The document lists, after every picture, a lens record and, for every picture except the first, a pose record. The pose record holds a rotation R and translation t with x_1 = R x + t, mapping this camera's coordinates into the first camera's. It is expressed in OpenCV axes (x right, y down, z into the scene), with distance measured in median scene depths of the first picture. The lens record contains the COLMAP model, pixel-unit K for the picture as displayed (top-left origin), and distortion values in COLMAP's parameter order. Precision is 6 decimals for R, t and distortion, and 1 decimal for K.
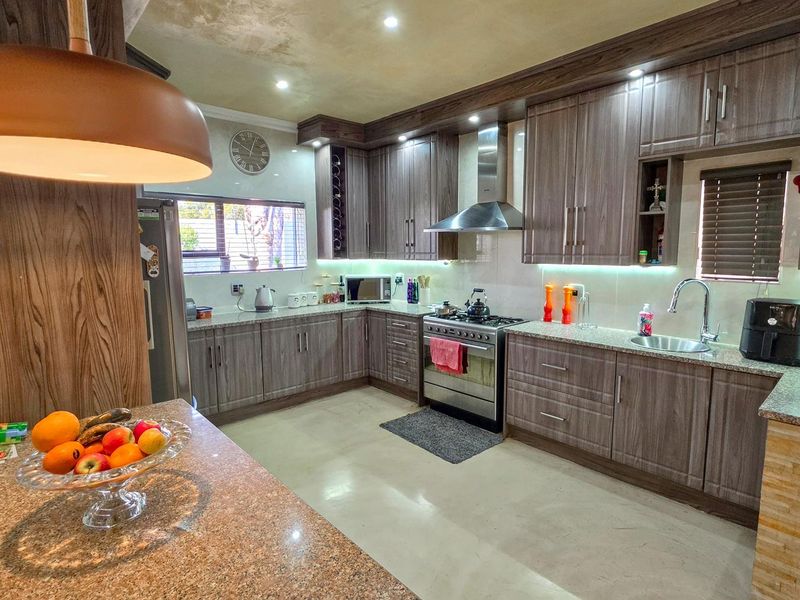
lens RADIAL K [[428.7, 0, 401.4], [0, 428.7, 297.7], [0, 0, 1]] dist [-0.001498, -0.000275]
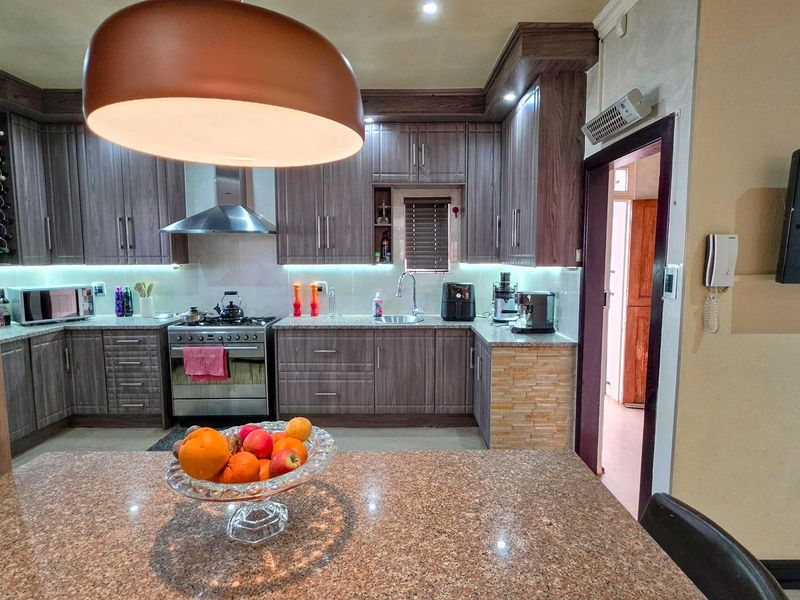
lens RADIAL K [[428.5, 0, 402.2], [0, 428.5, 295.1], [0, 0, 1]] dist [-0.001427, -0.000146]
pose [[0.670952, -0.067739, 0.738400, -0.316277], [0.085091, 0.996274, 0.014077, 0.008270], [-0.736602, 0.053386, 0.674216, 0.039056]]
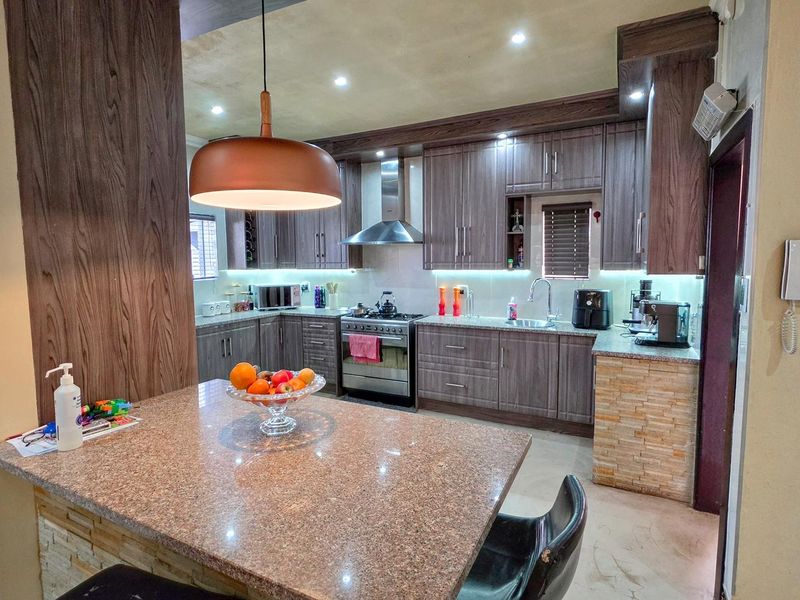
lens RADIAL K [[428.7, 0, 401.4], [0, 428.7, 297.7], [0, 0, 1]] dist [-0.001498, -0.000275]
pose [[0.938785, -0.033232, 0.342897, -0.219248], [0.043130, 0.998843, -0.021278, 0.026523], [-0.341793, 0.034764, 0.939132, -0.168825]]
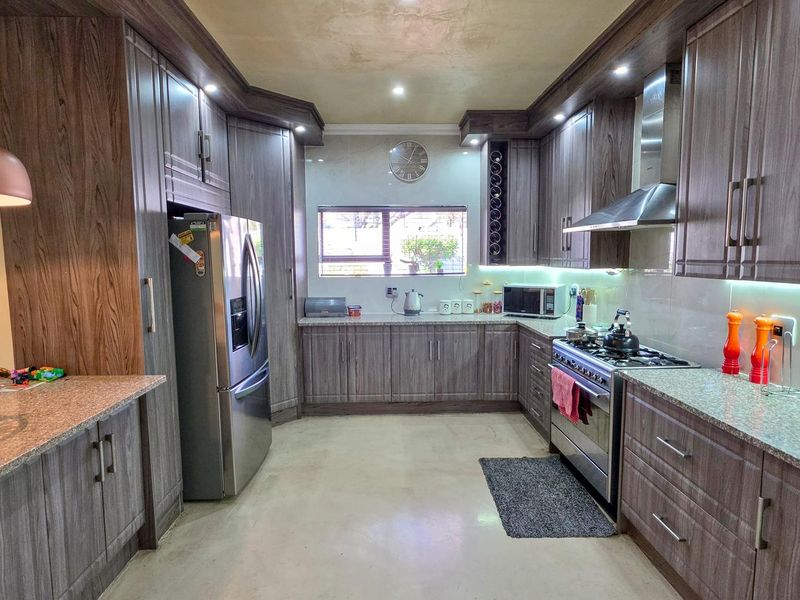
lens RADIAL K [[428.7, 0, 401.4], [0, 428.7, 297.7], [0, 0, 1]] dist [-0.001498, -0.000275]
pose [[0.760438, 0.064460, -0.646204, 0.392462], [-0.073085, 0.997235, 0.013472, -0.026269], [0.645285, 0.036983, 0.763046, 0.248906]]
